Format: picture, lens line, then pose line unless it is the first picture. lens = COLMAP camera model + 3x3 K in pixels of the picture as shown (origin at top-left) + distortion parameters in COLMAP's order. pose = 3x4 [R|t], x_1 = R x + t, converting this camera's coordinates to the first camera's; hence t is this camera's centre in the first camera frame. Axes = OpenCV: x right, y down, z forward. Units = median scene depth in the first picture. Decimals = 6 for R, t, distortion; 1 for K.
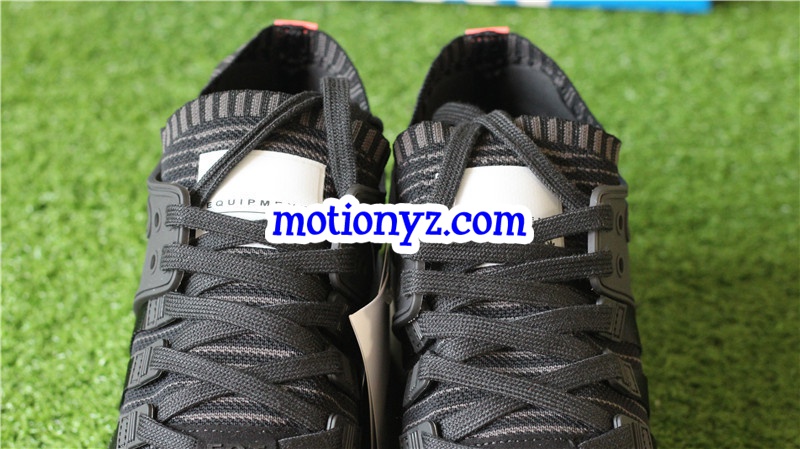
lens RADIAL K [[1928.6, 0, 403.7], [0, 1928.6, 230.5], [0, 0, 1]] dist [-0.105510, 0.000000]
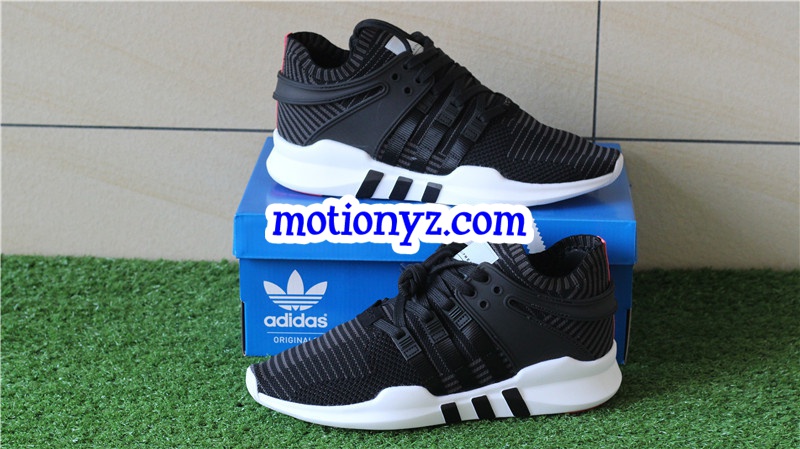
lens RADIAL K [[1979.0, 0, 397.0], [0, 1979.0, 223.1], [0, 0, 1]] dist [-0.111958, 0.000000]
pose [[0.999523, -0.007176, -0.030044, 0.013955], [-0.003648, 0.938406, -0.345516, 0.461681], [0.030673, 0.345461, 0.937932, -0.769630]]
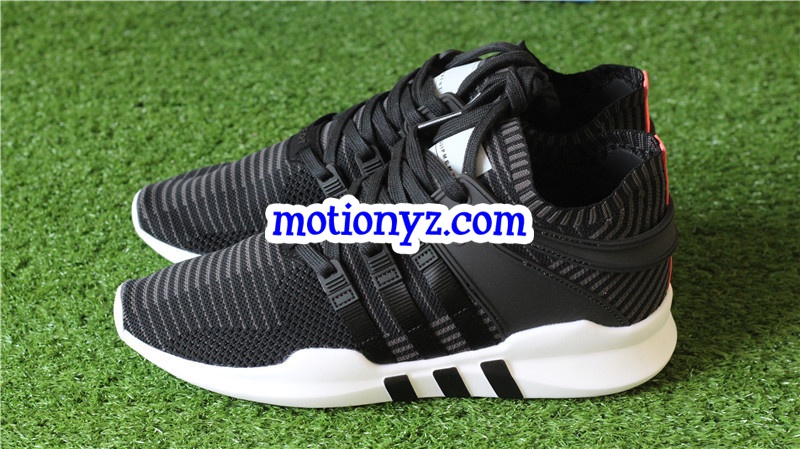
lens RADIAL K [[1979.0, 0, 397.6], [0, 1979.0, 224.0], [0, 0, 1]] dist [-0.111958, 0.000000]
pose [[0.999993, -0.003741, 0.000817, 0.010601], [0.003818, 0.990376, -0.138350, 0.293478], [-0.000292, 0.138352, 0.990383, -0.510304]]
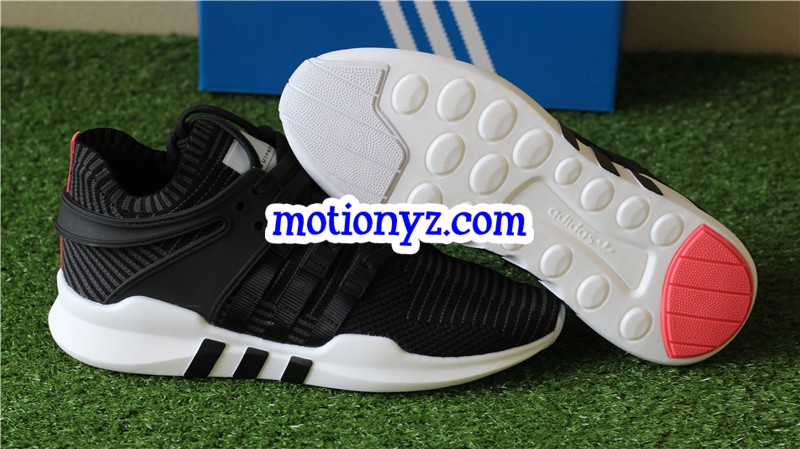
lens RADIAL K [[1979.0, 0, 399.3], [0, 1979.0, 238.3], [0, 0, 1]] dist [-0.111958, 0.000000]
pose [[0.999327, 0.013275, -0.034200, 0.051180], [-0.021438, 0.967812, -0.250760, 0.430043], [0.029770, 0.251324, 0.967445, -0.555027]]
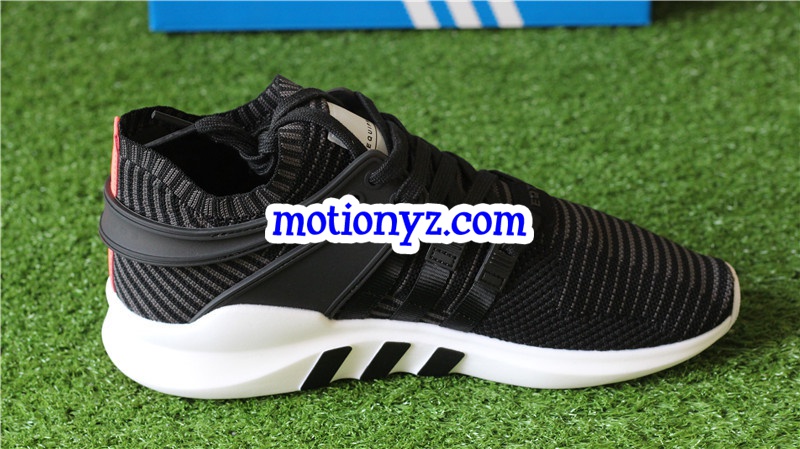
lens RADIAL K [[1979.0, 0, 397.8], [0, 1979.0, 210.7], [0, 0, 1]] dist [-0.111958, 0.000000]
pose [[0.998523, -0.053205, -0.011024, 0.001385], [0.050101, 0.980088, -0.192141, 0.282186], [0.021028, 0.191304, 0.981305, -0.288589]]
